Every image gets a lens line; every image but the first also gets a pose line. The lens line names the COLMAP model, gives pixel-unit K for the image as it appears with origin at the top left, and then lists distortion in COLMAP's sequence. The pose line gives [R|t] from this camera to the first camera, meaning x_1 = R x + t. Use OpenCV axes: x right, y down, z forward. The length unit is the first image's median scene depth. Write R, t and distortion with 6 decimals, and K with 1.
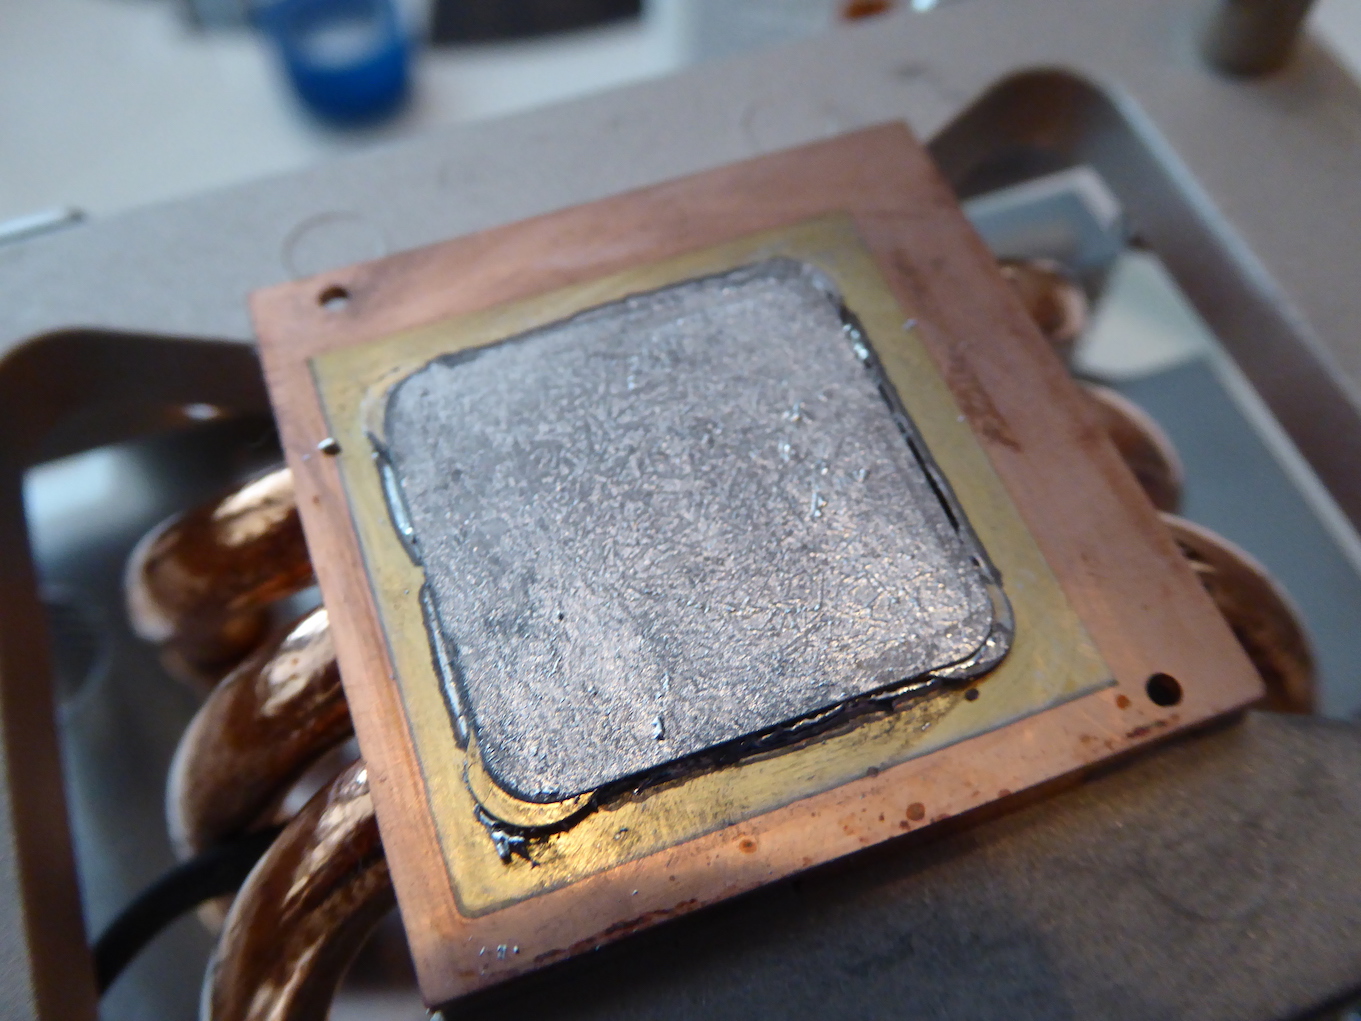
lens RADIAL K [[1317.2, 0, 680.5], [0, 1317.2, 510.5], [0, 0, 1]] dist [0.003258, -0.003472]
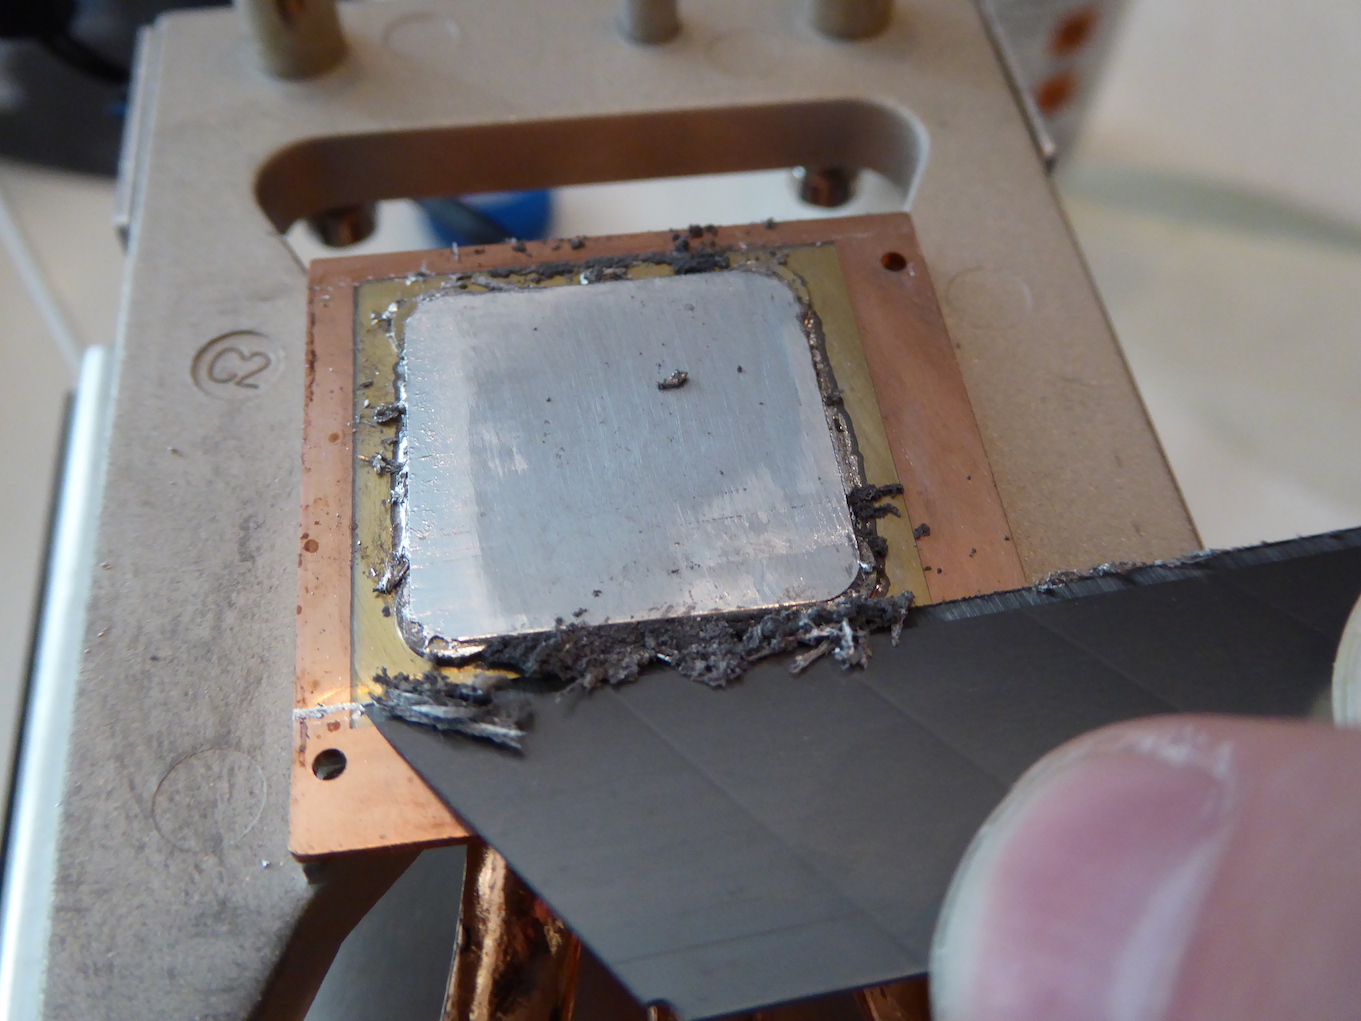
lens RADIAL K [[1317.2, 0, 680.5], [0, 1317.2, 510.5], [0, 0, 1]] dist [0.003258, -0.003472]
pose [[-0.221092, 0.806054, -0.548995, 0.754988], [-0.849704, 0.117081, 0.514096, -0.715429], [0.478666, 0.580146, 0.659022, 0.309930]]
